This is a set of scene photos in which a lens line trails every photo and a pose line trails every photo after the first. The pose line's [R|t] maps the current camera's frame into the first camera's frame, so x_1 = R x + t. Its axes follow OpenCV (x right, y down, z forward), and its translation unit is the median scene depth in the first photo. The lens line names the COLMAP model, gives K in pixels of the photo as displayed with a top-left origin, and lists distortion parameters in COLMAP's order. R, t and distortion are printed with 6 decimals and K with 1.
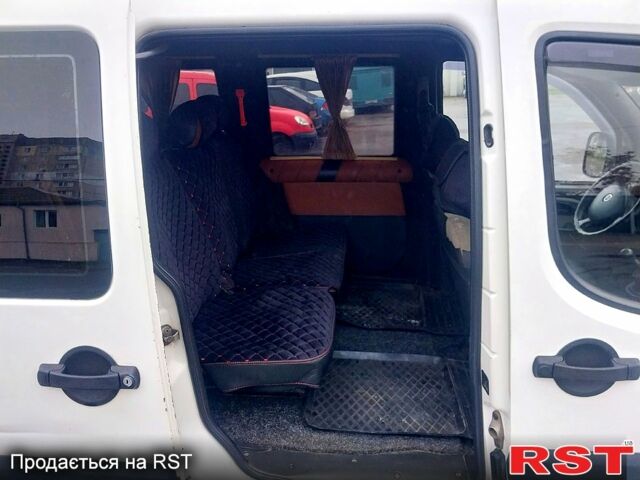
lens RADIAL K [[482.4, 0, 320.0], [0, 482.4, 240.0], [0, 0, 1]] dist [-0.002351, -0.002308]
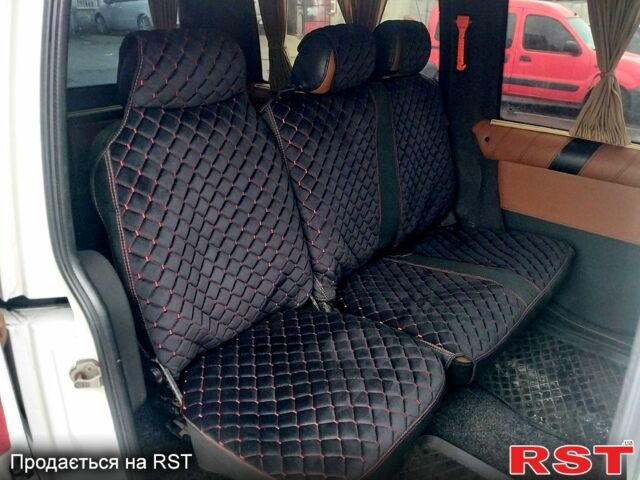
lens RADIAL K [[482.4, 0, 320.0], [0, 482.4, 240.0], [0, 0, 1]] dist [-0.002351, -0.002308]
pose [[0.806870, 0.283696, -0.518148, 0.110175], [-0.219260, 0.958302, 0.183252, -0.081252], [0.548530, -0.034251, 0.835429, 0.284489]]
